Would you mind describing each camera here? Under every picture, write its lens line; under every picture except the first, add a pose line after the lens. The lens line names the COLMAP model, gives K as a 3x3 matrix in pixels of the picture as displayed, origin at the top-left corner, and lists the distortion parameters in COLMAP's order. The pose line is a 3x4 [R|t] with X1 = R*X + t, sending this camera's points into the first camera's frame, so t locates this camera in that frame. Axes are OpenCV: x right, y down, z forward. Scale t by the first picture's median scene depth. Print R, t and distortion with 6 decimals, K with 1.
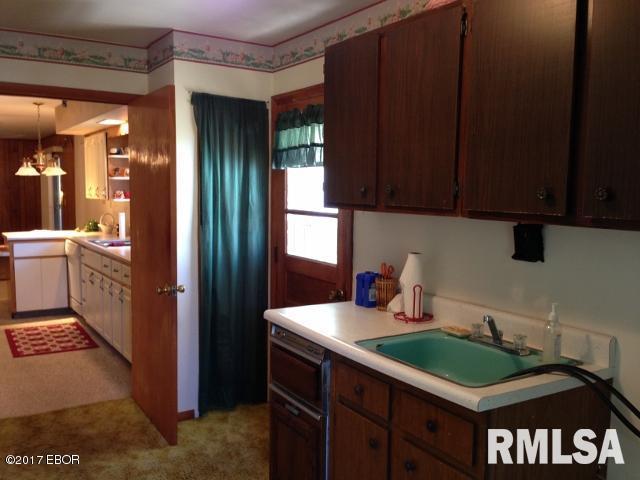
lens RADIAL K [[602.0, 0, 316.5], [0, 602.0, 241.6], [0, 0, 1]] dist [0.022673, 0.000000]
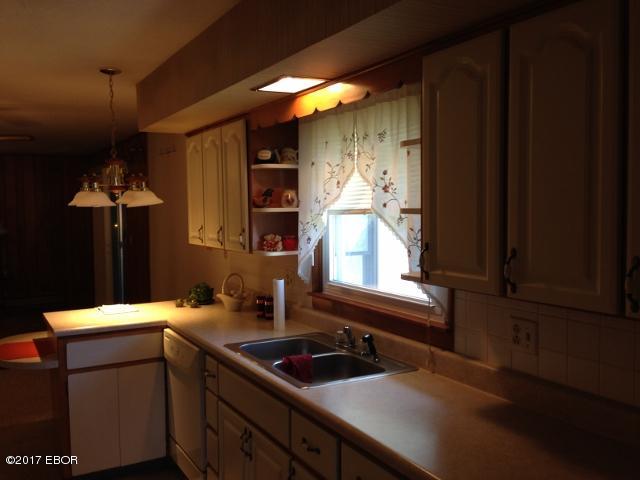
lens RADIAL K [[602.0, 0, 323.5], [0, 602.0, 238.8], [0, 0, 1]] dist [0.022673, 0.000000]
pose [[0.998944, -0.013241, -0.044005, -0.254658], [0.011478, 0.999130, -0.040083, -0.058367], [0.044498, 0.039535, 0.998227, 0.486374]]
